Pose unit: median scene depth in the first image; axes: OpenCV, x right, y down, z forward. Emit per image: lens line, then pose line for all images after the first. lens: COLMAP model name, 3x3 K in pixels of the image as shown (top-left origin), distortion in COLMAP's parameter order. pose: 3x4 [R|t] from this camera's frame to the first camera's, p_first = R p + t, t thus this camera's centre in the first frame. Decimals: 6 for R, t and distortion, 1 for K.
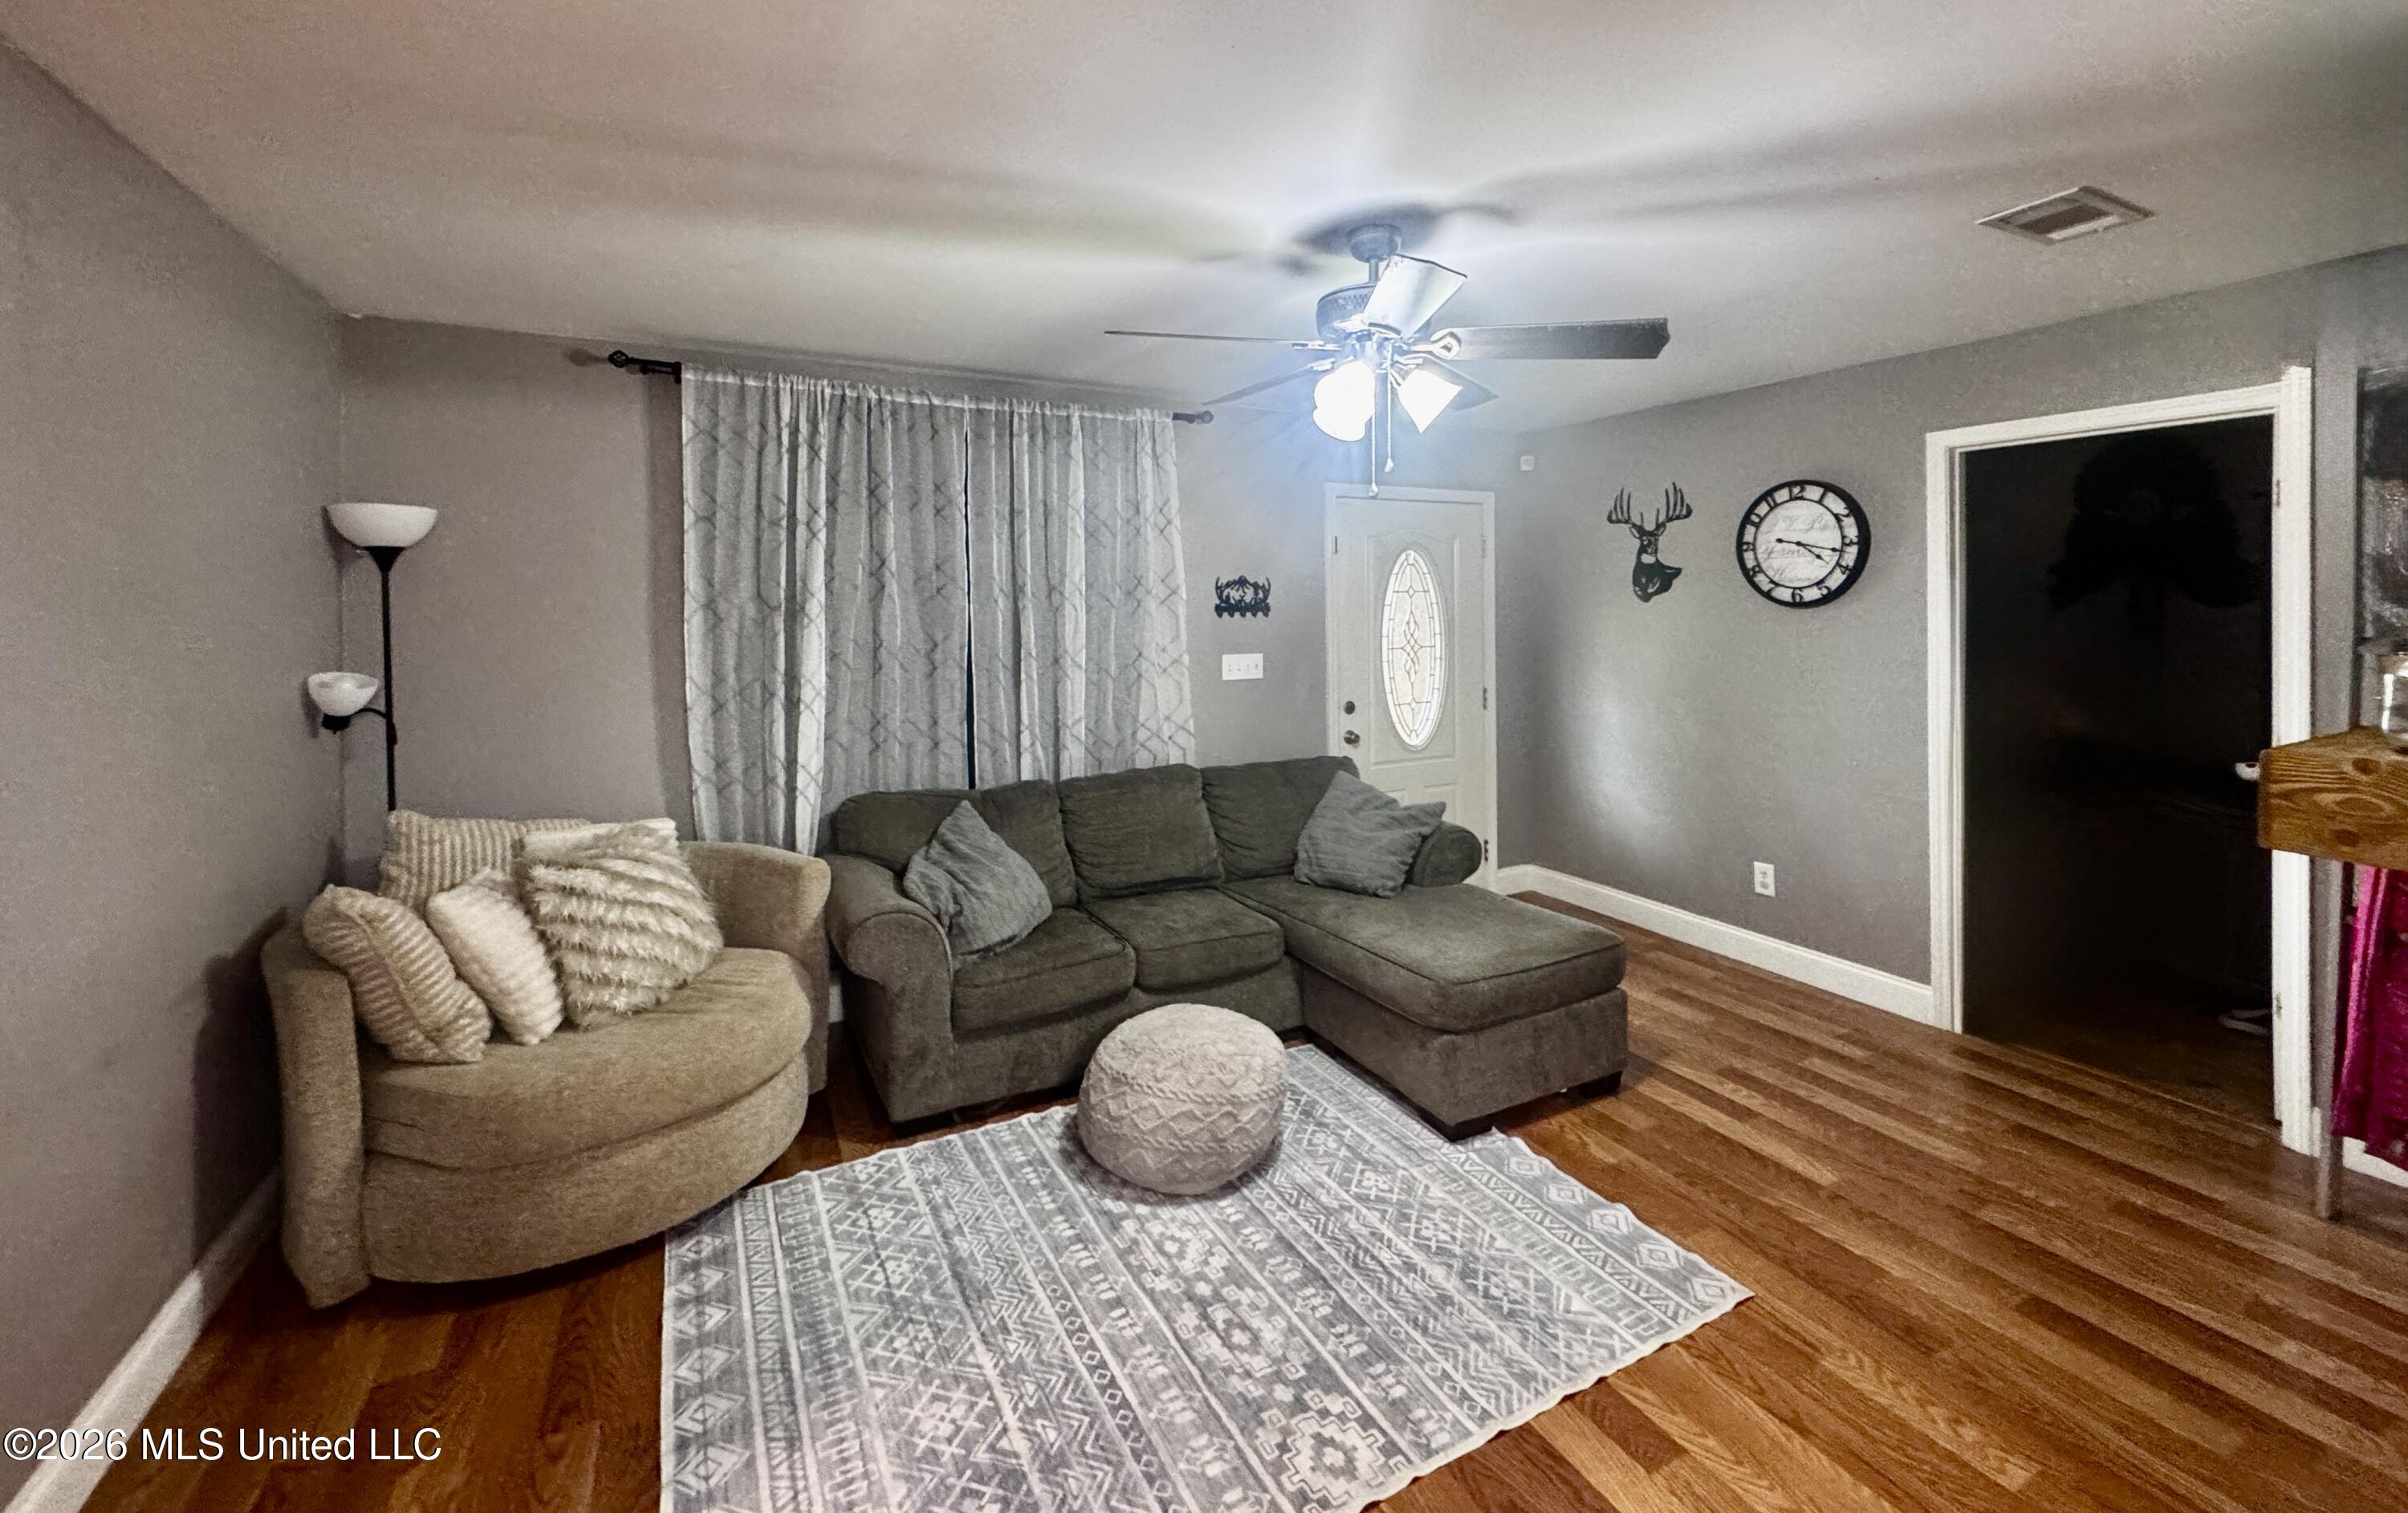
lens RADIAL K [[982.3, 0, 1192.7], [0, 982.3, 622.7], [0, 0, 1]] dist [0.002937, 0.000157]
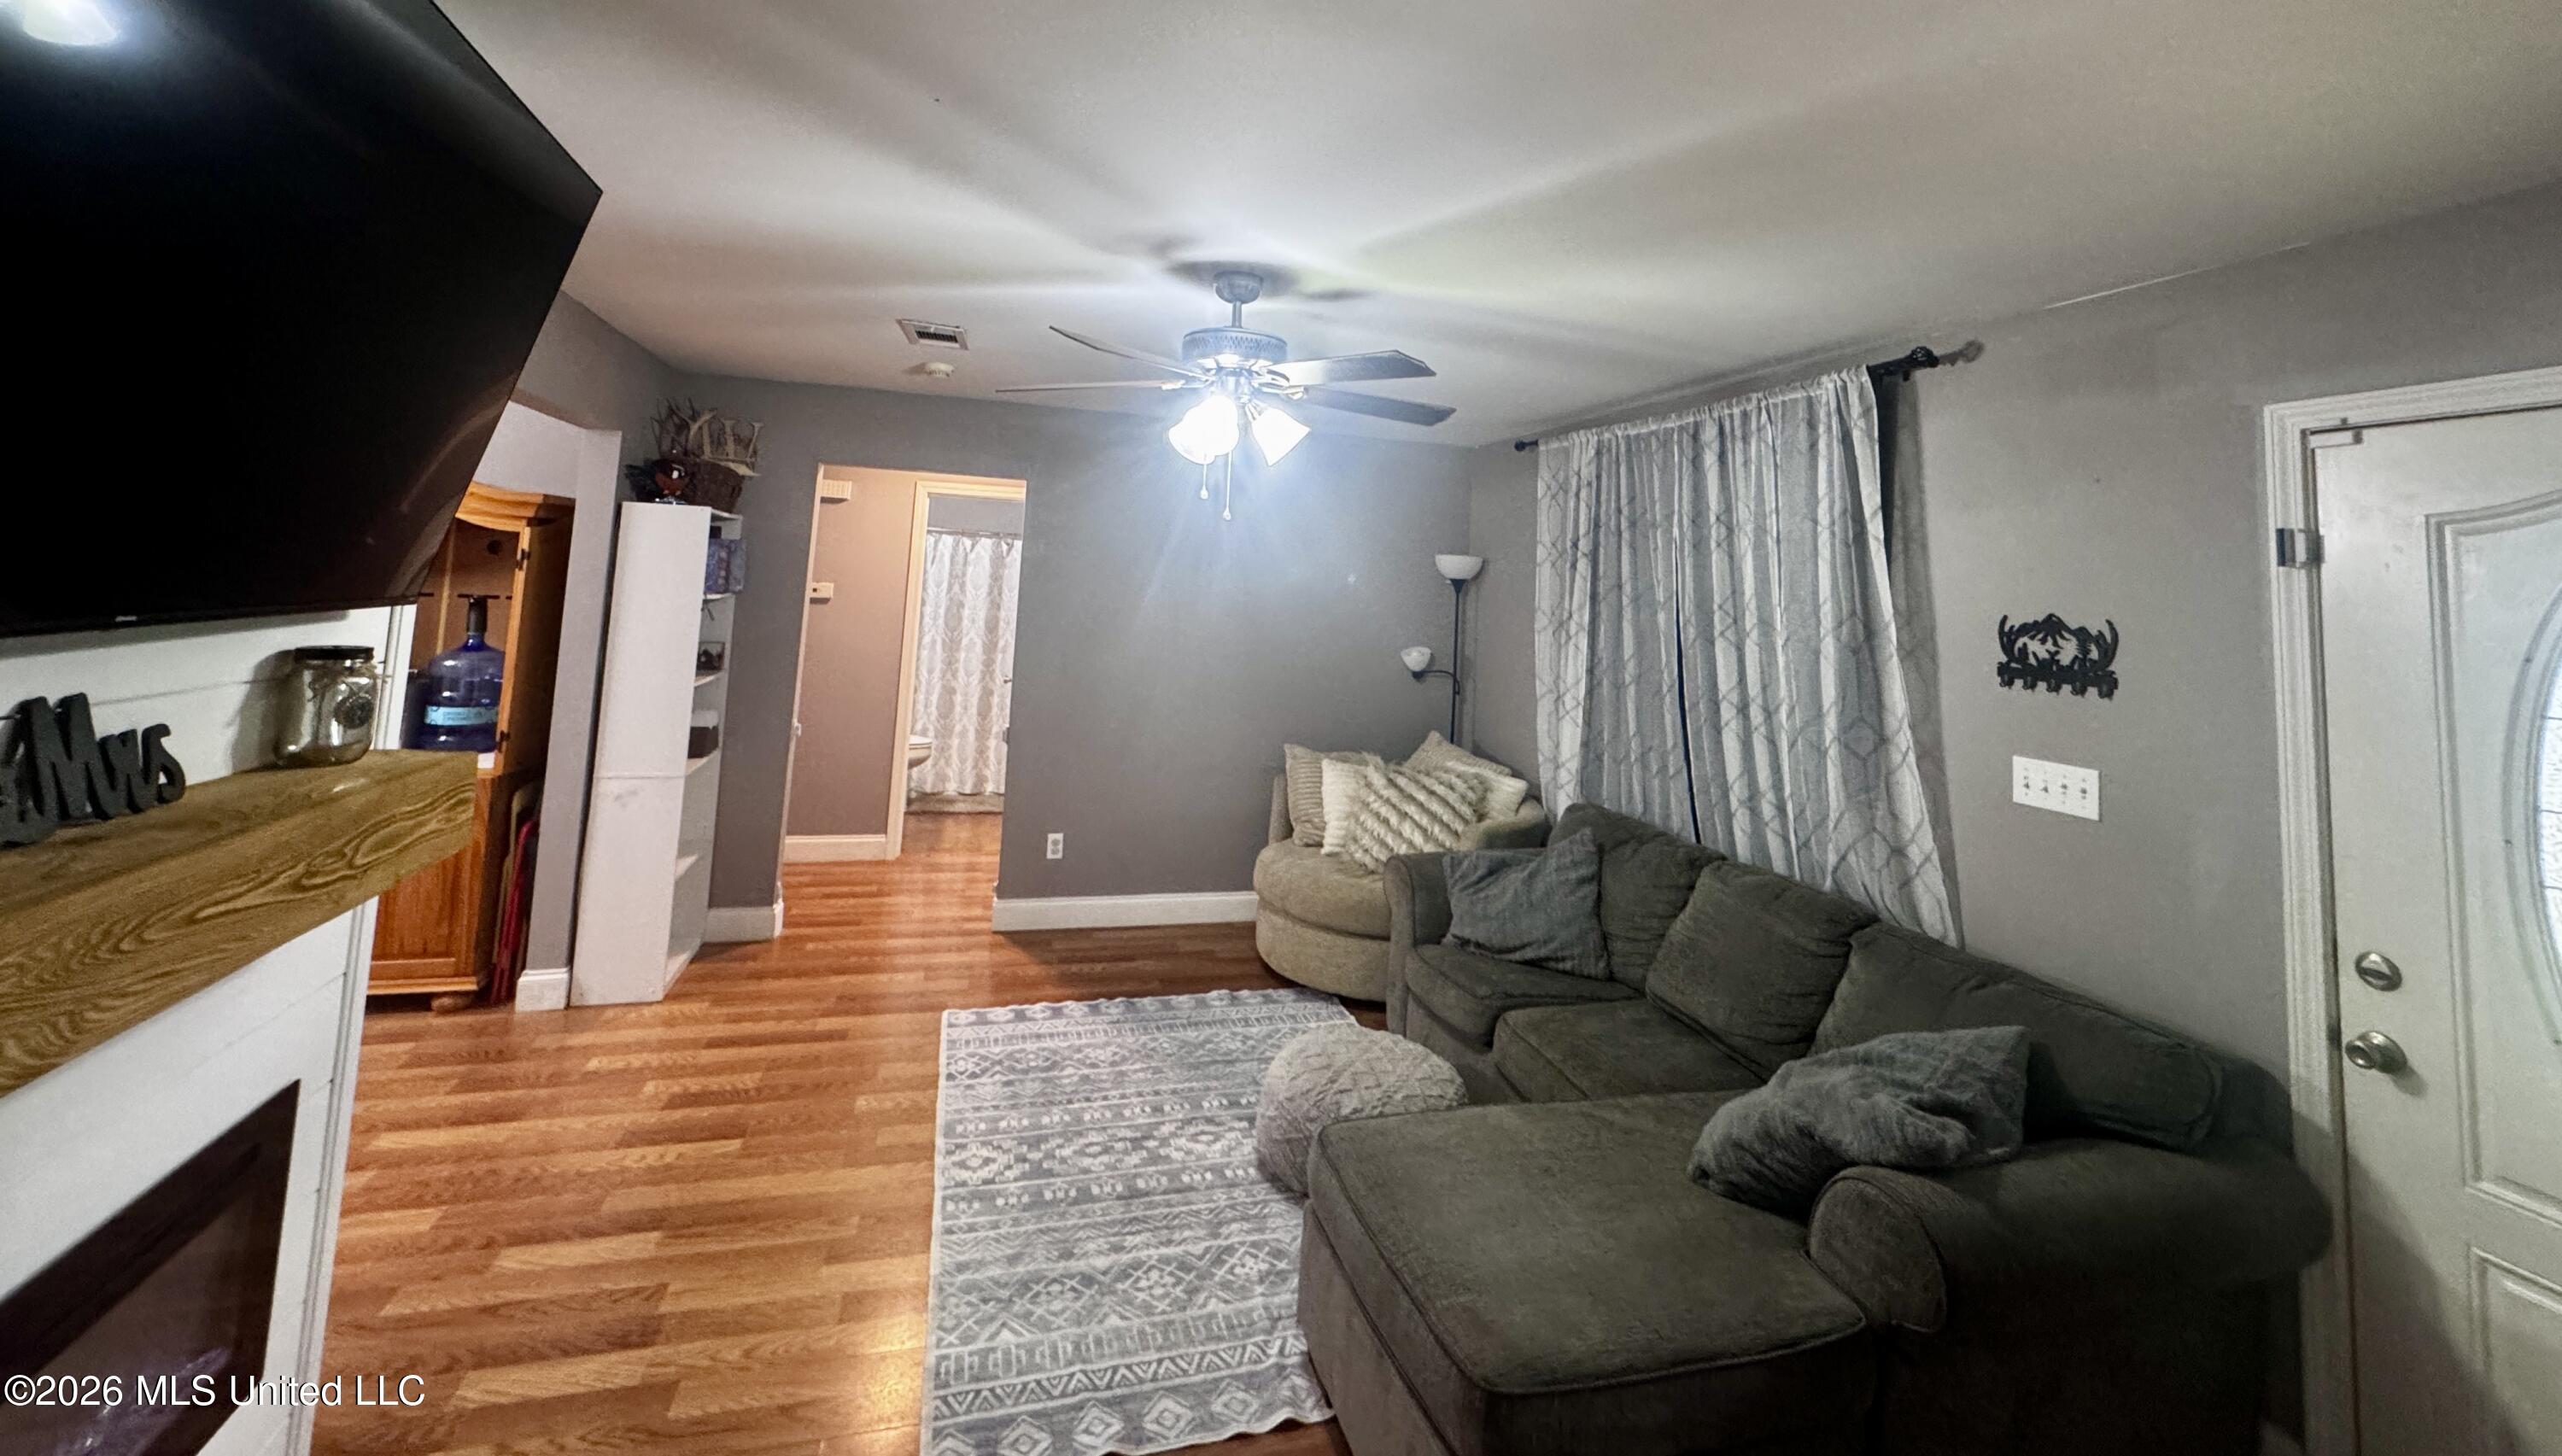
lens RADIAL K [[1025.8, 0, 1274.8], [0, 1025.8, 499.1], [0, 0, 1]] dist [-0.002515, -0.000073]
pose [[-0.187981, -0.092434, -0.977813, 1.272333], [-0.076844, 0.993894, -0.079181, -0.061767], [0.979162, 0.060254, -0.193936, 1.271788]]
